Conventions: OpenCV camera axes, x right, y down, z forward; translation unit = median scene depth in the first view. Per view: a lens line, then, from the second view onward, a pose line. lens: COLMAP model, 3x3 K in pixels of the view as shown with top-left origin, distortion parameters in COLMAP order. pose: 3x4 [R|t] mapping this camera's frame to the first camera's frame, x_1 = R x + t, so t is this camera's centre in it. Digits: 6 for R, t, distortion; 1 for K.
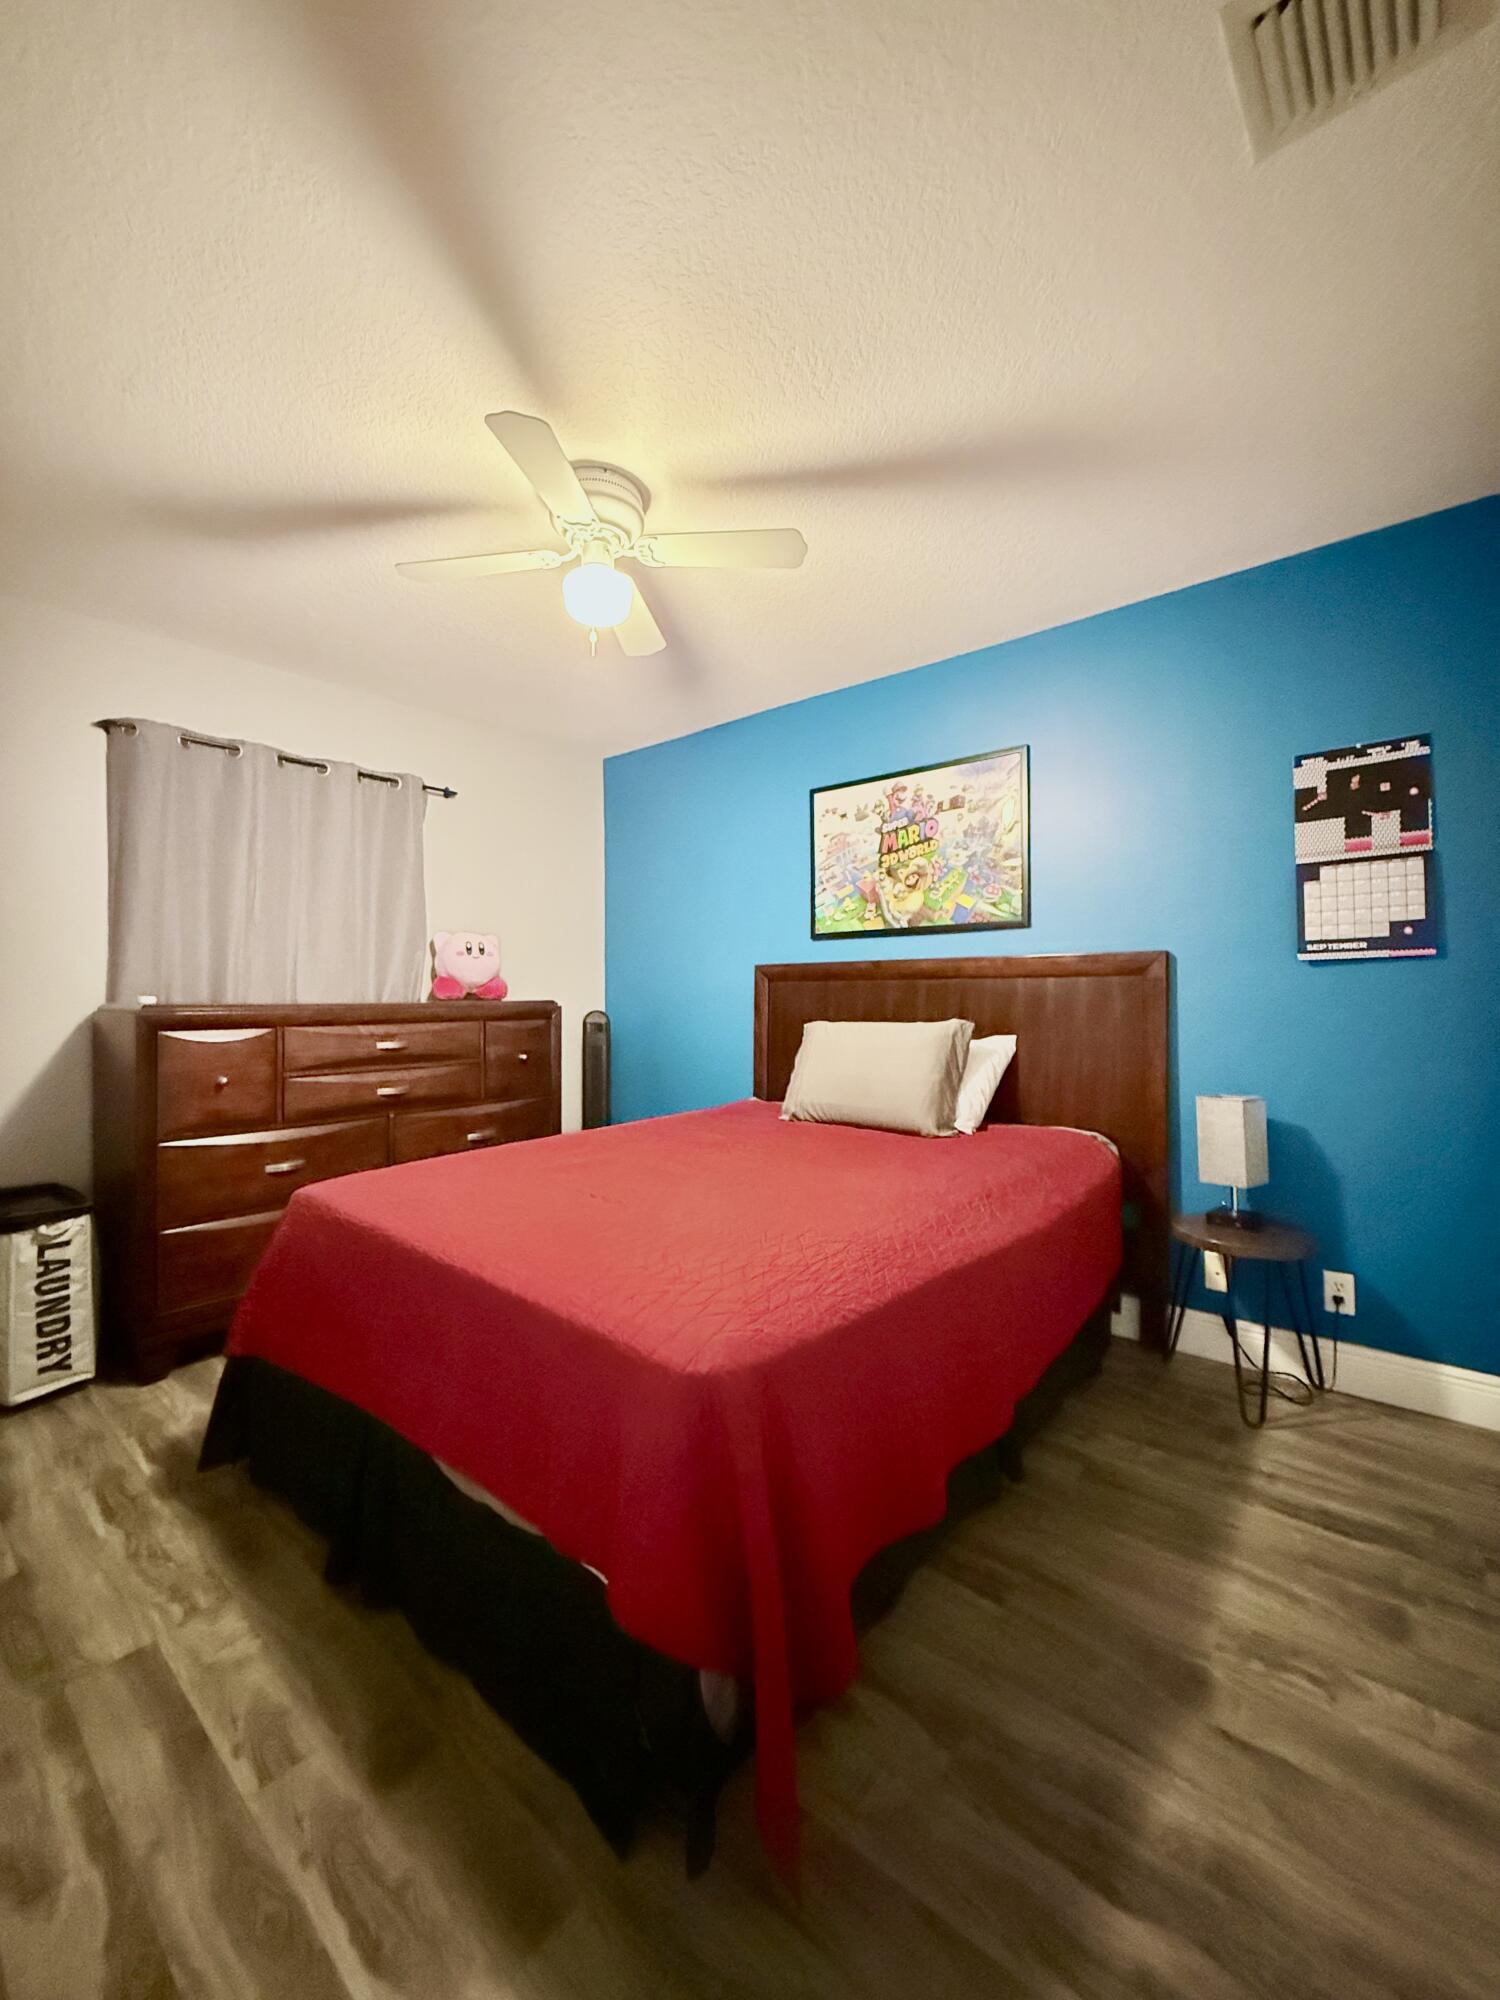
lens RADIAL K [[805.1, 0, 739.9], [0, 805.1, 999.3], [0, 0, 1]] dist [-0.001288, 0.000189]
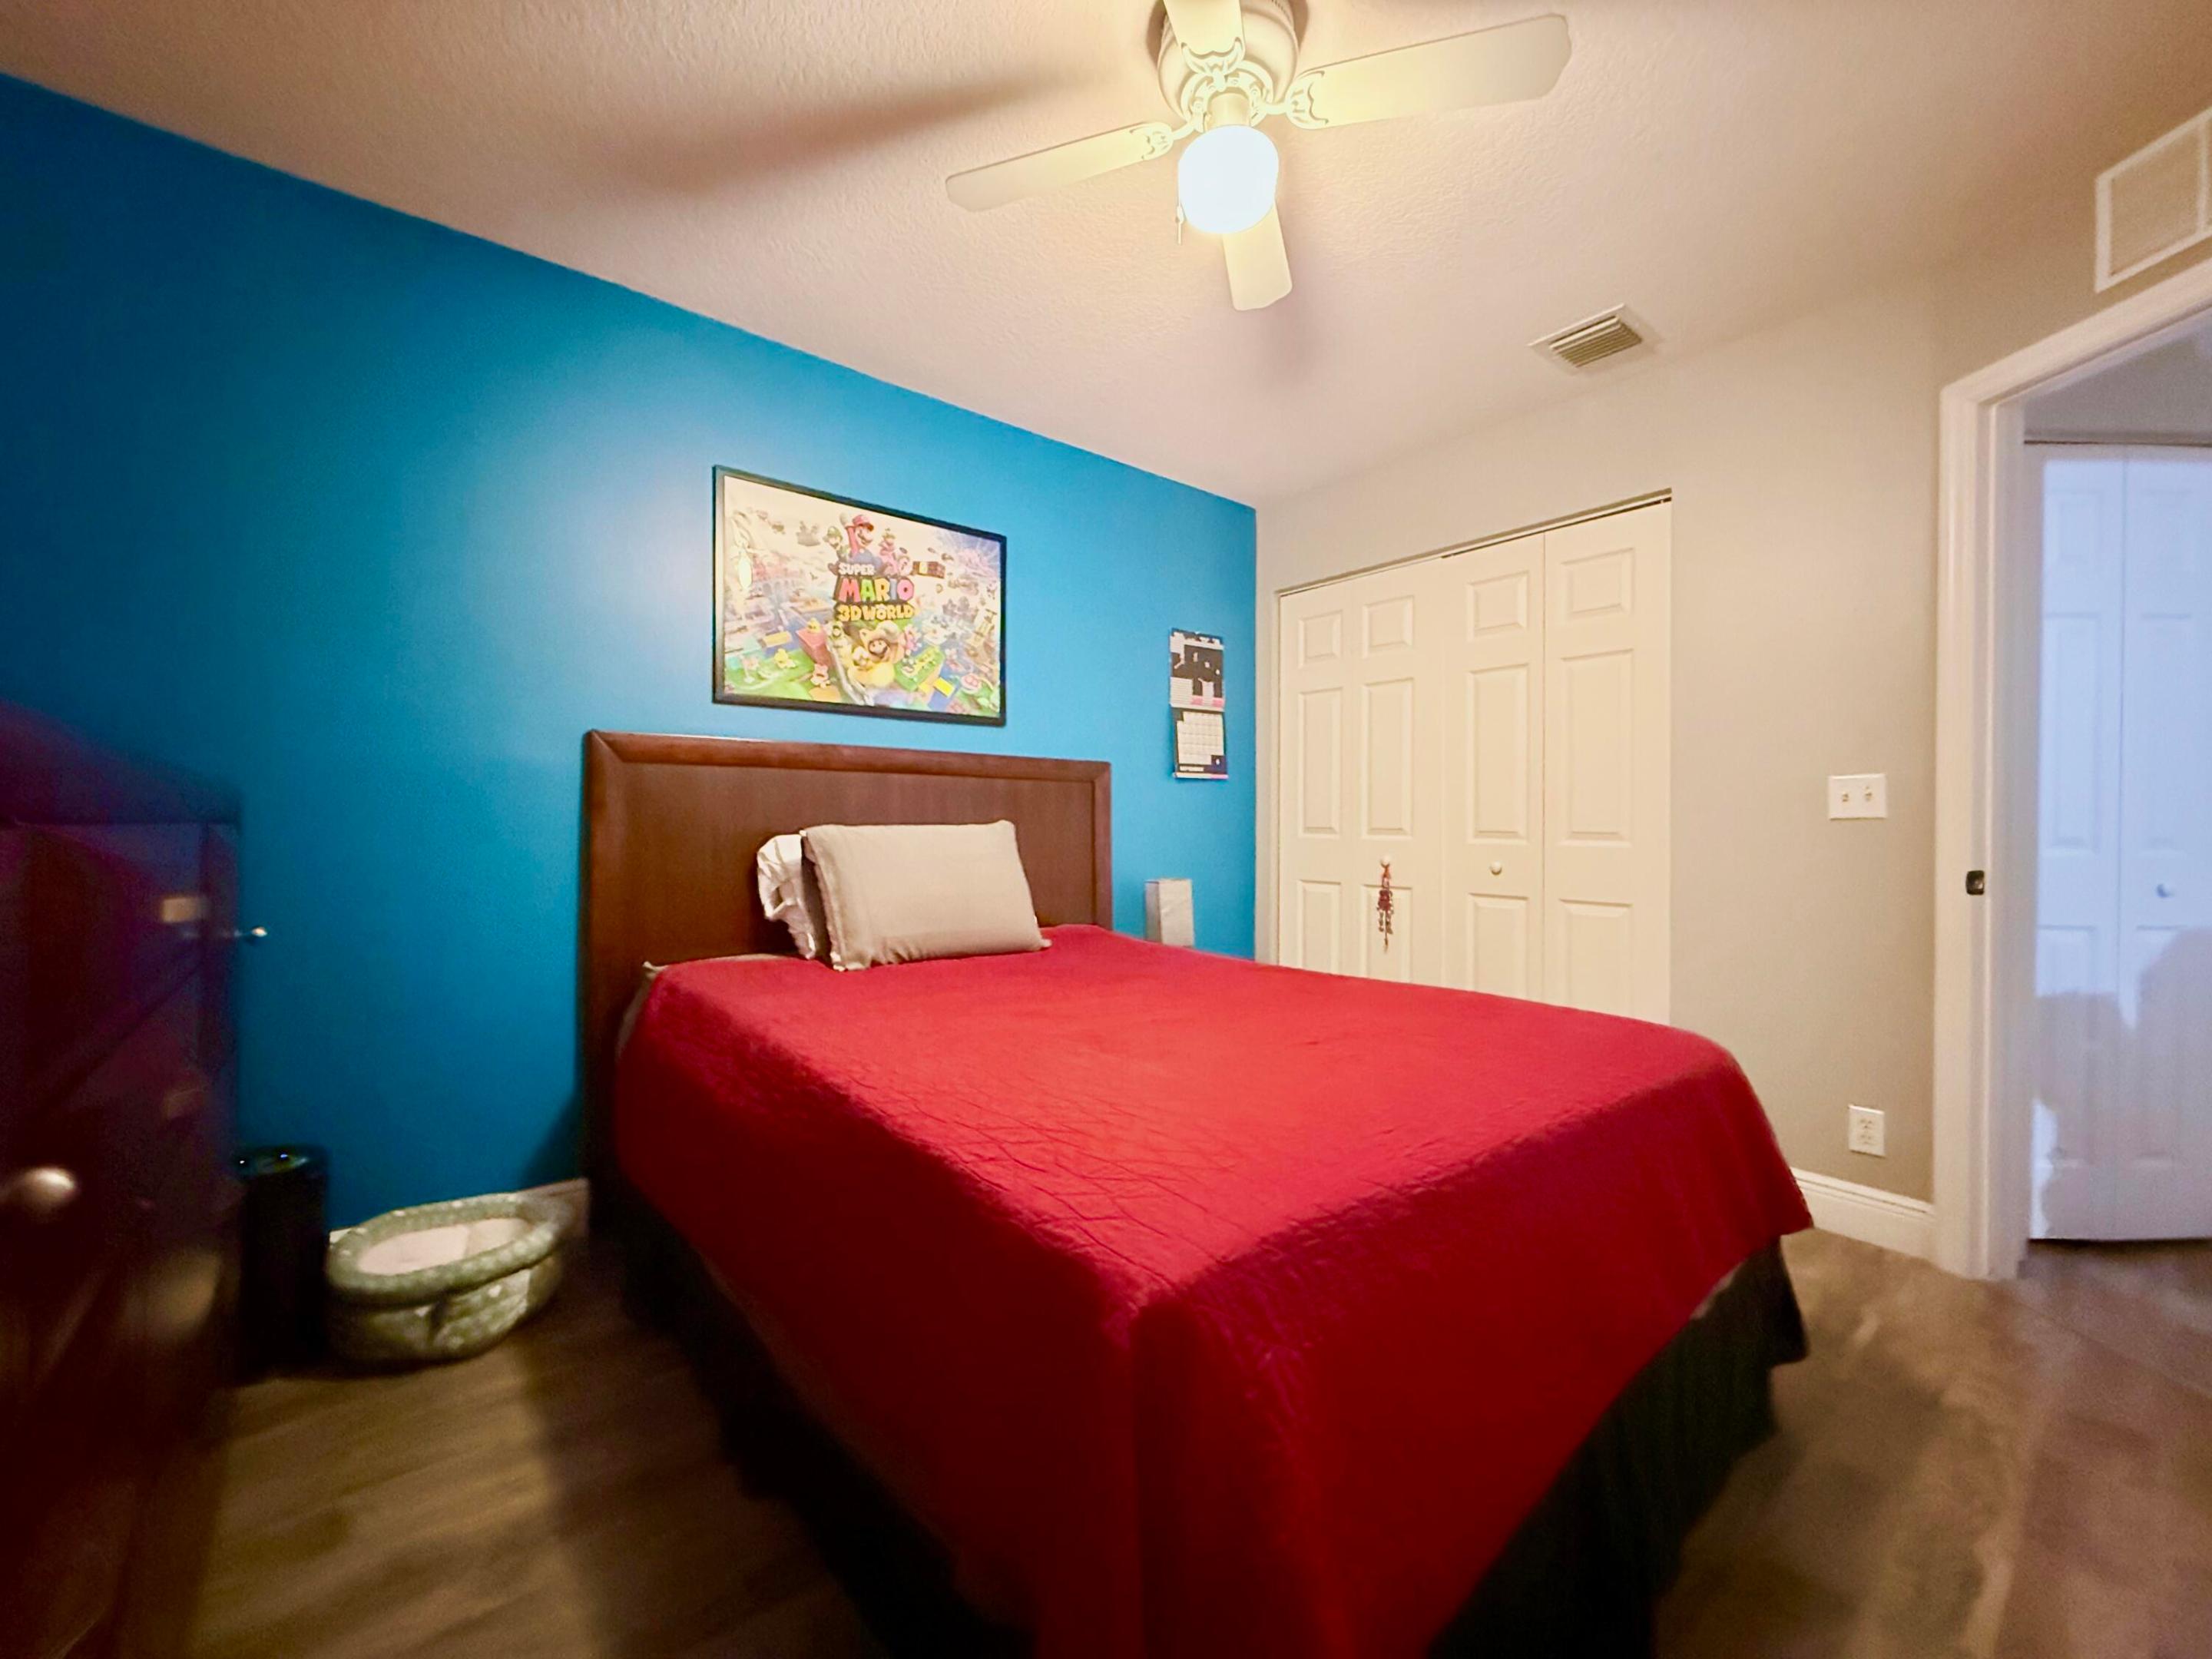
lens RADIAL K [[890.5, 0, 1094.7], [0, 890.5, 827.7], [0, 0, 1]] dist [-0.001288, 0.000189]
pose [[0.177906, -0.008089, 0.984014, -0.619712], [-0.011777, 0.999877, 0.010349, 0.017982], [-0.983977, -0.013430, 0.177789, 0.643044]]
